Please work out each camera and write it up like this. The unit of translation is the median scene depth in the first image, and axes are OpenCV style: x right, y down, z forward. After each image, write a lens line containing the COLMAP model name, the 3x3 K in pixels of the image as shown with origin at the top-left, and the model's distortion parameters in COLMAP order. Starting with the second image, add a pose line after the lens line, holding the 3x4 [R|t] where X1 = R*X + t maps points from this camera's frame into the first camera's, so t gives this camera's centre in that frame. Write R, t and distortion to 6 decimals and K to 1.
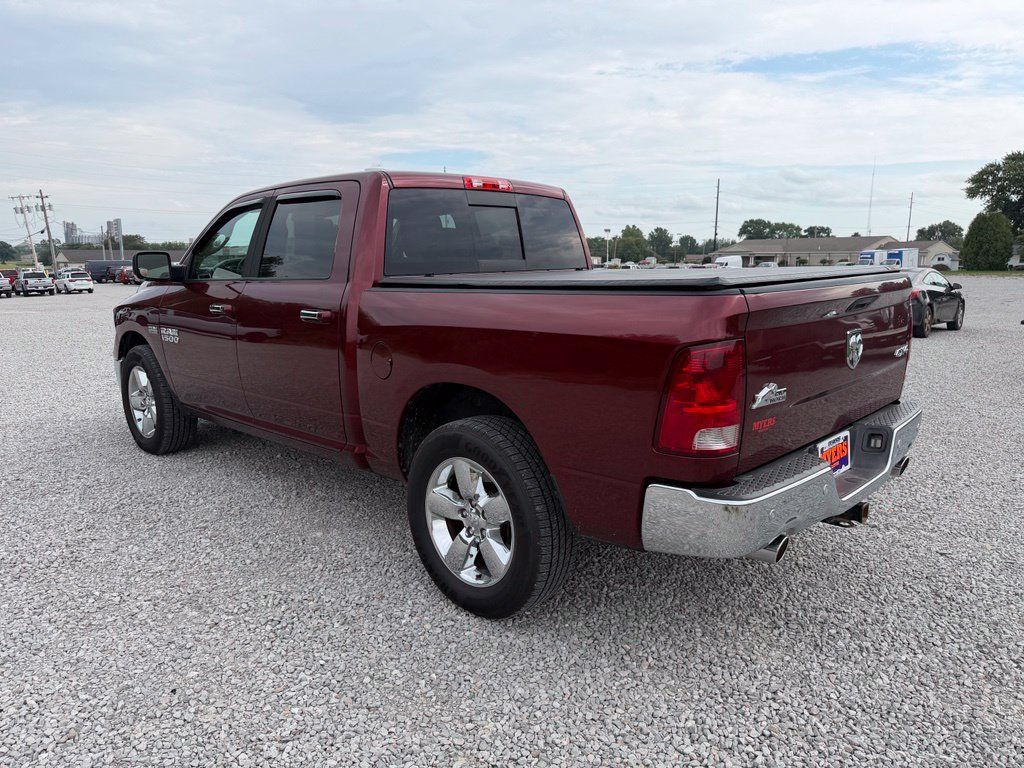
lens RADIAL K [[742.2, 0, 503.4], [0, 742.2, 384.9], [0, 0, 1]] dist [-0.036686, 0.013920]
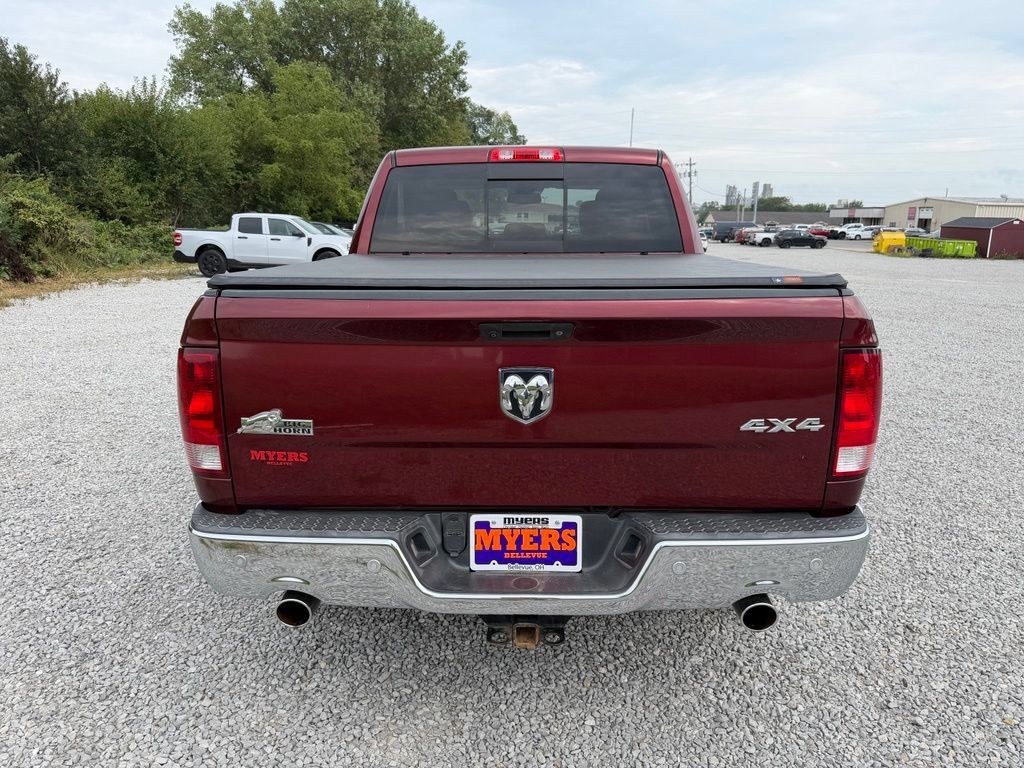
lens RADIAL K [[742.2, 0, 518.8], [0, 742.2, 379.3], [0, 0, 1]] dist [-0.036686, 0.013920]
pose [[0.678044, 0.156716, -0.718120, 0.698514], [-0.125061, 0.987358, 0.097390, -0.091428], [0.724303, 0.023774, 0.689071, 0.392766]]
